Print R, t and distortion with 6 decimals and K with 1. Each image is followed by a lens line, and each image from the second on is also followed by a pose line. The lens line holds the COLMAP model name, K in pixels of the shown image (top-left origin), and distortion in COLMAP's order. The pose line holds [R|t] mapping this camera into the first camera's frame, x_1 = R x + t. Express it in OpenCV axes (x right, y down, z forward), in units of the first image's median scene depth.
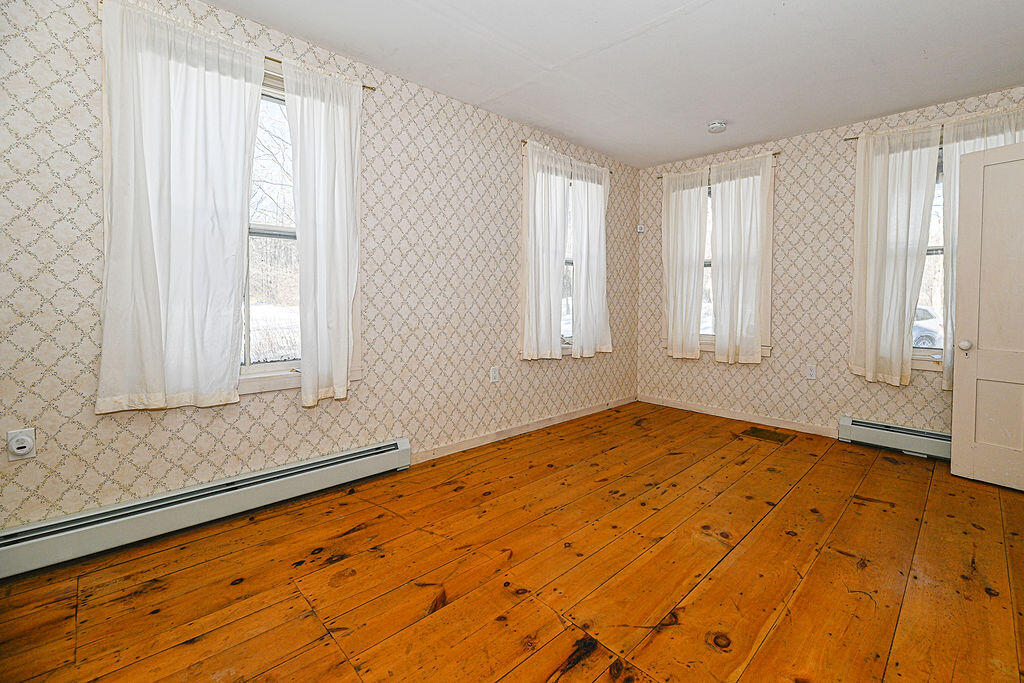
lens RADIAL K [[446.1, 0, 514.5], [0, 446.1, 316.9], [0, 0, 1]] dist [-0.002930, -0.000335]
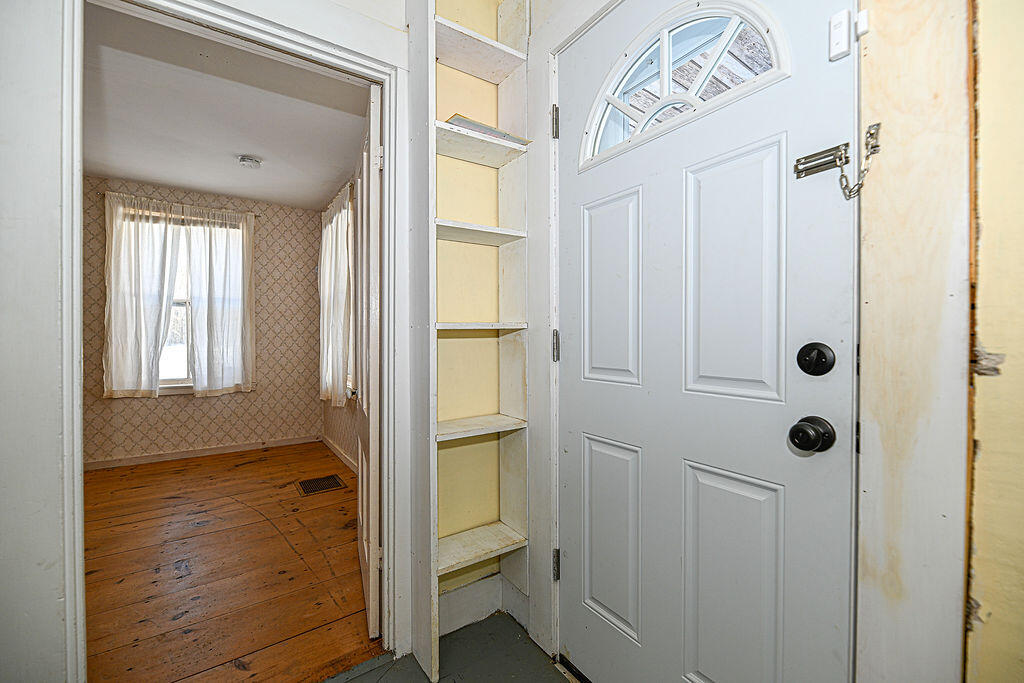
lens RADIAL K [[421.8, 0, 512.0], [0, 421.8, 341.5], [0, 0, 1]] dist [-0.005053, -0.000397]
pose [[0.982533, 0.005005, -0.186021, 1.106104], [-0.008949, 0.999752, -0.020371, -0.024882], [0.185873, 0.021680, 0.982335, 0.186921]]
